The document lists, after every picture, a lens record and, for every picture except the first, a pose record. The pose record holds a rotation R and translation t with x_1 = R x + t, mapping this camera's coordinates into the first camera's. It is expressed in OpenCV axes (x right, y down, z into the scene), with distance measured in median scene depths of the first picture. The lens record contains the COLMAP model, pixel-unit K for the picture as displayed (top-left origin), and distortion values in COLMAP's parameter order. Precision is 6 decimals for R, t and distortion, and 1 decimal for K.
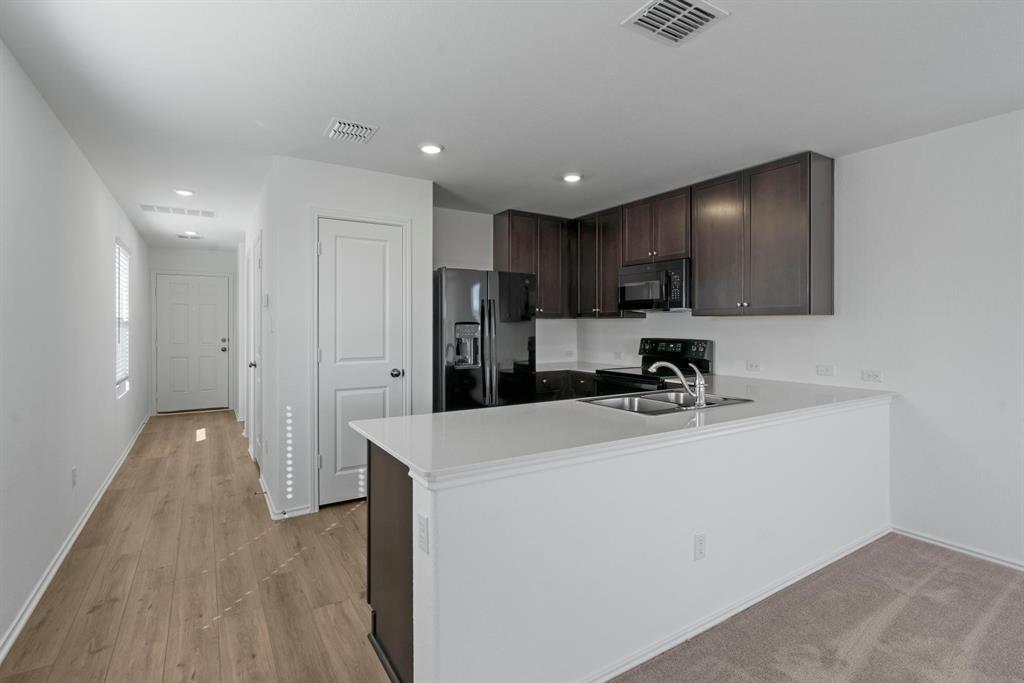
lens RADIAL K [[497.5, 0, 511.9], [0, 497.5, 328.8], [0, 0, 1]] dist [-0.001012, -0.000074]
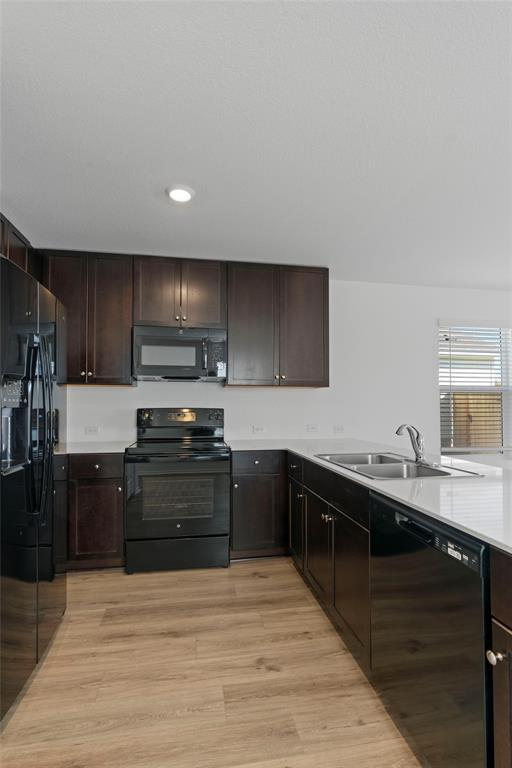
lens RADIAL K [[373.1, 0, 256.0], [0, 373.1, 384.0], [0, 0, 1]] dist [-0.001012, -0.000074]
pose [[0.383819, 0.033567, 0.922798, -0.290816], [0.001047, 0.999323, -0.036787, 0.000224], [-0.923408, 0.015086, 0.383524, 0.564083]]
